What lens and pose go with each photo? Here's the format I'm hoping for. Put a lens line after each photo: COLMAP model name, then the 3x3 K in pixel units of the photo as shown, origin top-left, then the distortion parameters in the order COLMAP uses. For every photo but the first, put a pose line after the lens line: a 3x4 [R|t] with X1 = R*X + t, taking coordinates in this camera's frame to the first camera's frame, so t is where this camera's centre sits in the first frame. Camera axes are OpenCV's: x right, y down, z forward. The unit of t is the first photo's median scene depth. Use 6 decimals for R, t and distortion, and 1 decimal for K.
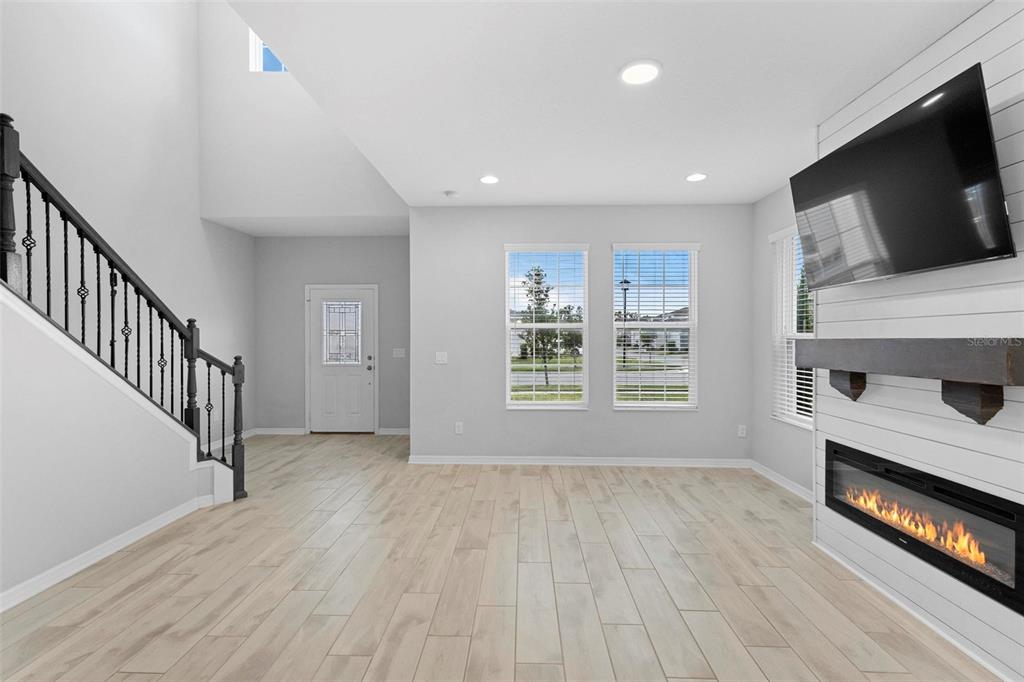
lens RADIAL K [[475.2, 0, 507.6], [0, 475.2, 337.8], [0, 0, 1]] dist [0.009143, -0.003048]
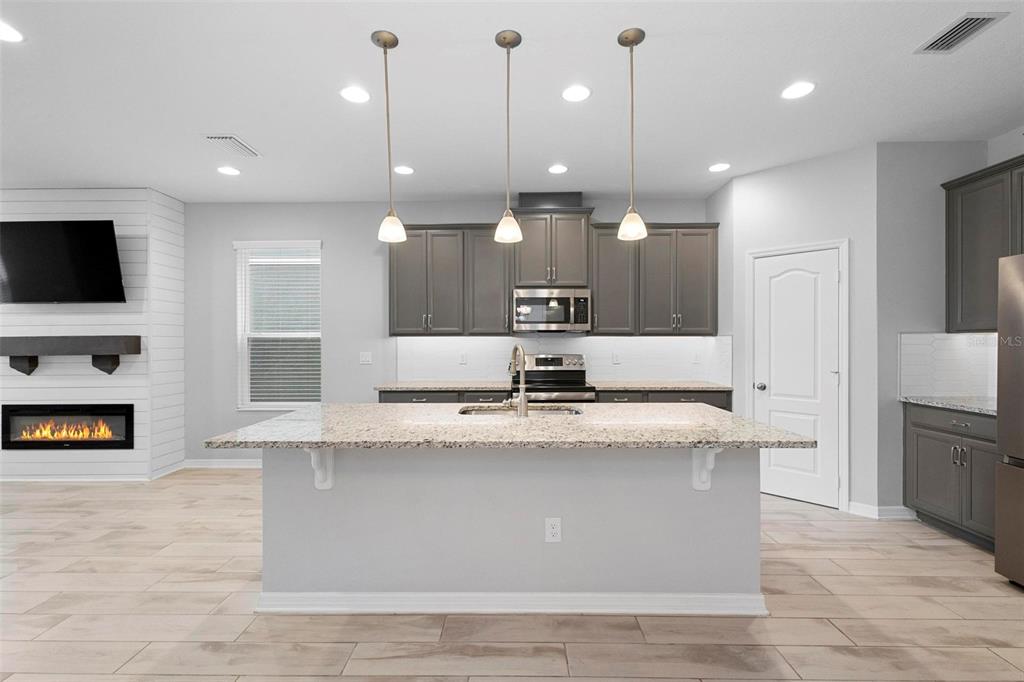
lens RADIAL K [[471.0, 0, 513.2], [0, 471.0, 343.5], [0, 0, 1]] dist [0.011779, -0.004533]
pose [[-0.025674, -0.004592, 0.999660, -0.831998], [0.006575, 0.999967, 0.004762, 0.025516], [-0.999649, 0.006695, -0.025643, -0.541117]]
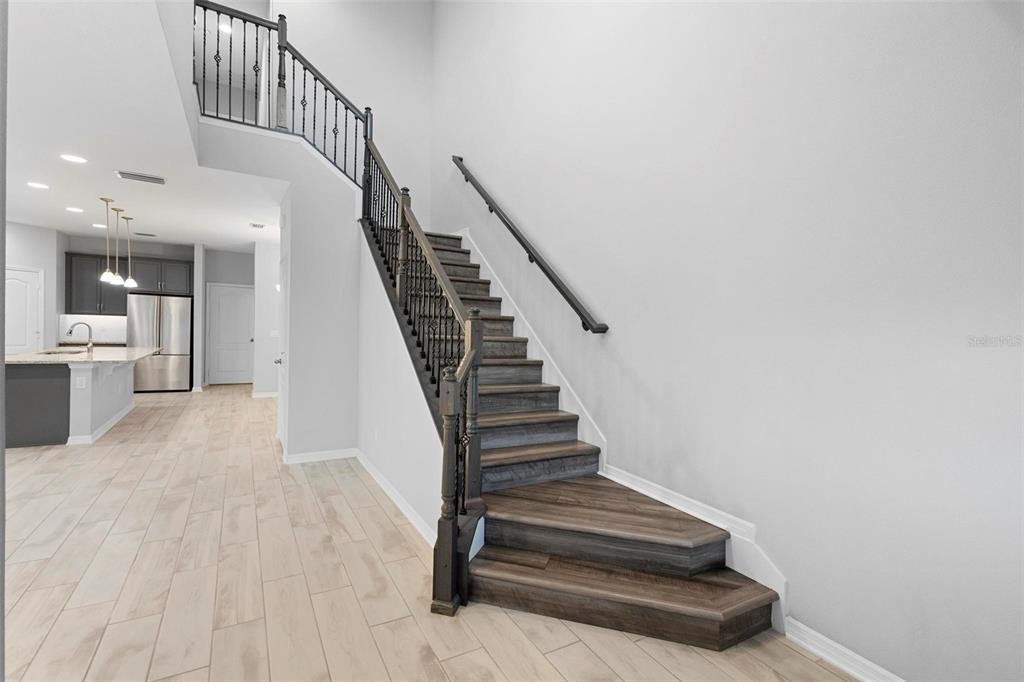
lens RADIAL K [[475.2, 0, 501.6], [0, 475.2, 343.0], [0, 0, 1]] dist [0.009143, -0.003048]
pose [[-0.855817, -0.008111, -0.517216, -0.427026], [-0.031313, 0.998856, 0.036148, -0.001702], [0.516331, 0.047132, -0.855091, 1.964017]]
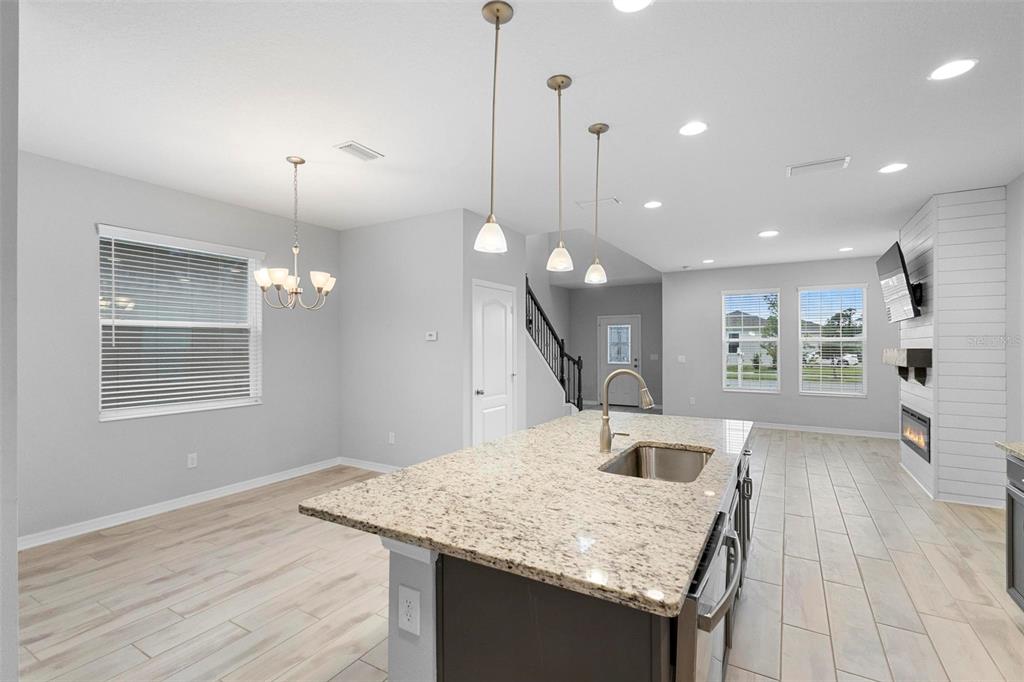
lens RADIAL K [[471.0, 0, 509.0], [0, 471.0, 340.0], [0, 0, 1]] dist [0.011779, -0.004533]
pose [[0.875228, -0.006397, -0.483669, 0.228359], [-0.000822, 0.999891, -0.014711, -0.003494], [0.483711, 0.013273, 0.875127, -1.295272]]
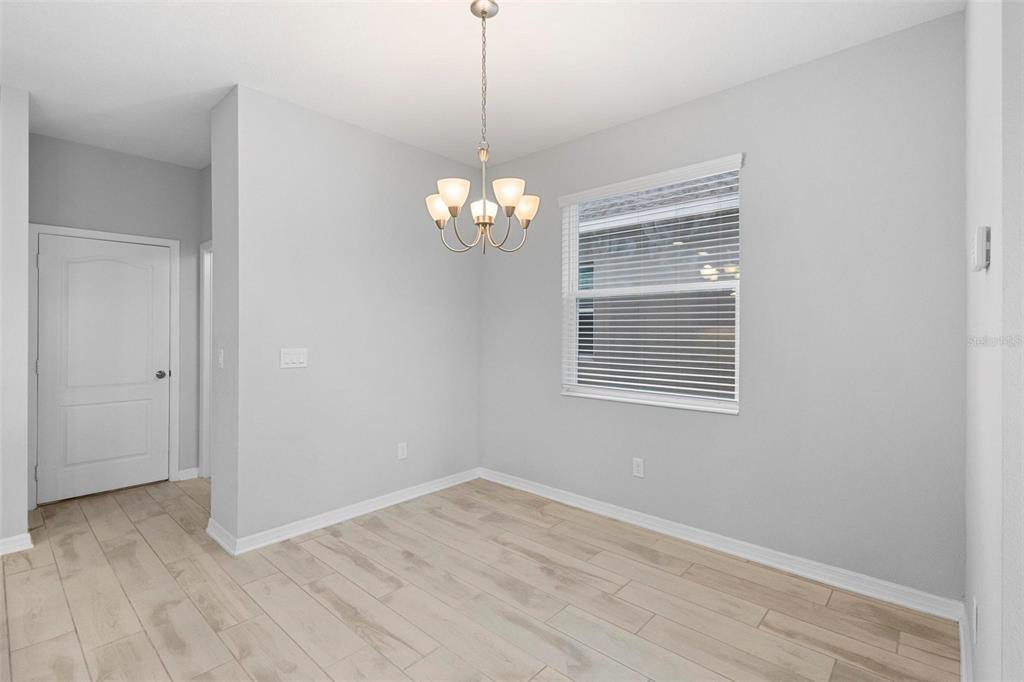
lens RADIAL K [[471.0, 0, 508.4], [0, 471.0, 331.8], [0, 0, 1]] dist [0.011779, -0.004533]
pose [[-0.647618, 0.002110, -0.761963, -0.262515], [-0.003610, 0.999976, 0.005838, 0.021146], [0.761957, 0.006531, -0.647595, -0.067802]]
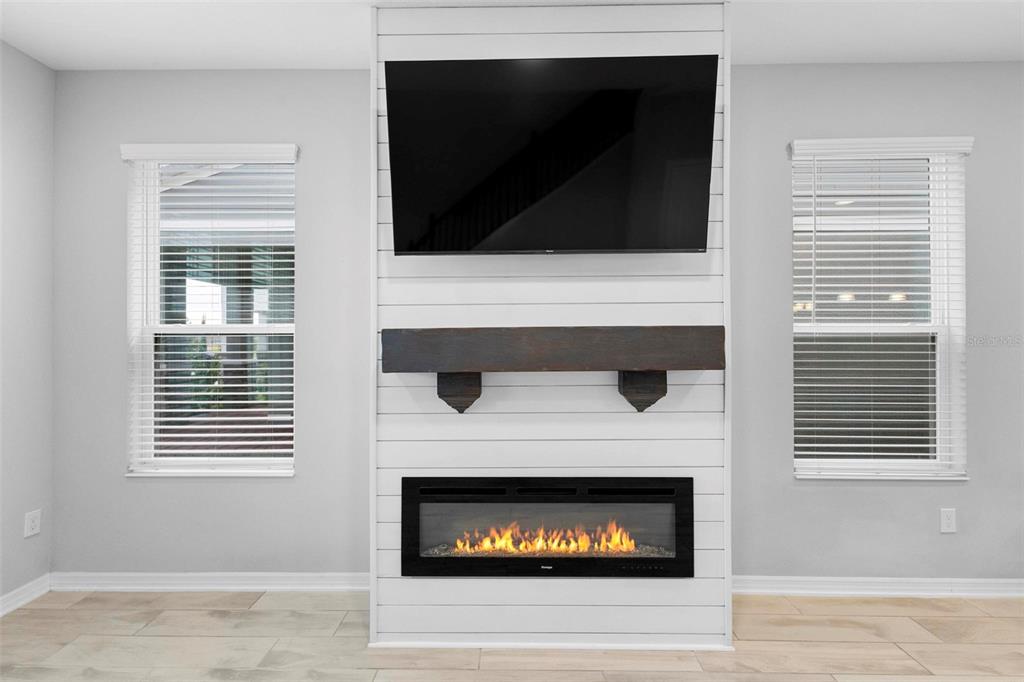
lens RADIAL K [[475.2, 0, 511.9], [0, 475.2, 341.1], [0, 0, 1]] dist [0.009143, -0.003048]
pose [[-0.019483, -0.005963, 0.999792, -0.005532], [0.002468, 0.999979, 0.006013, 0.015221], [-0.999807, 0.002585, -0.019468, 0.850847]]
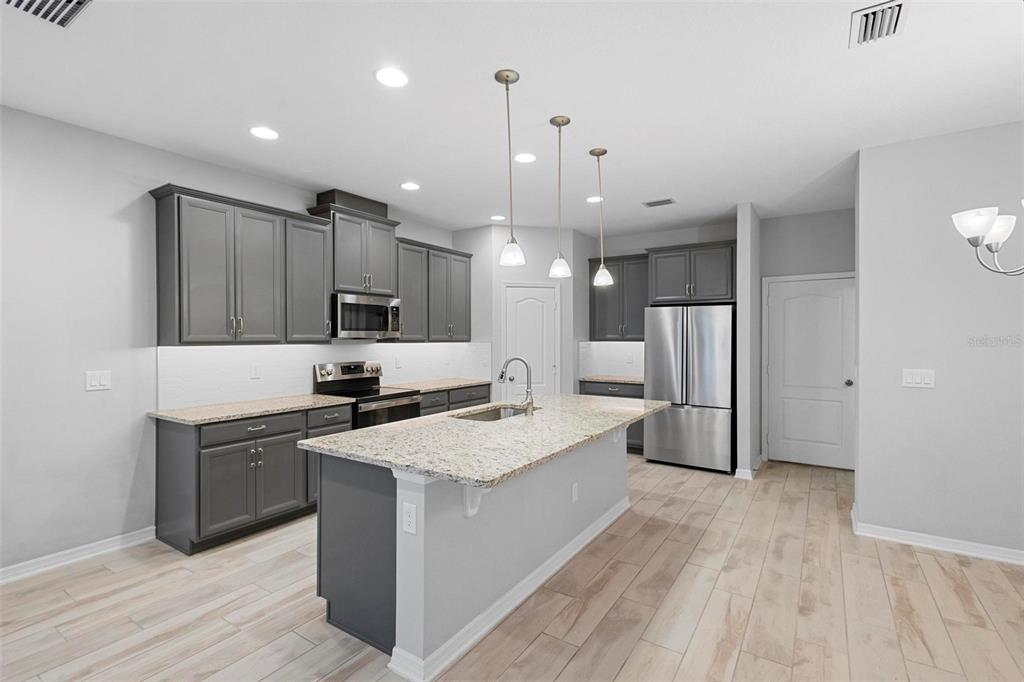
lens RADIAL K [[471.0, 0, 516.3], [0, 471.0, 338.6], [0, 0, 1]] dist [0.011779, -0.004533]
pose [[-0.856230, -0.001420, 0.516593, -0.505397], [0.002505, 0.999973, 0.006901, -0.014514], [-0.516589, 0.007203, -0.856203, 0.317909]]
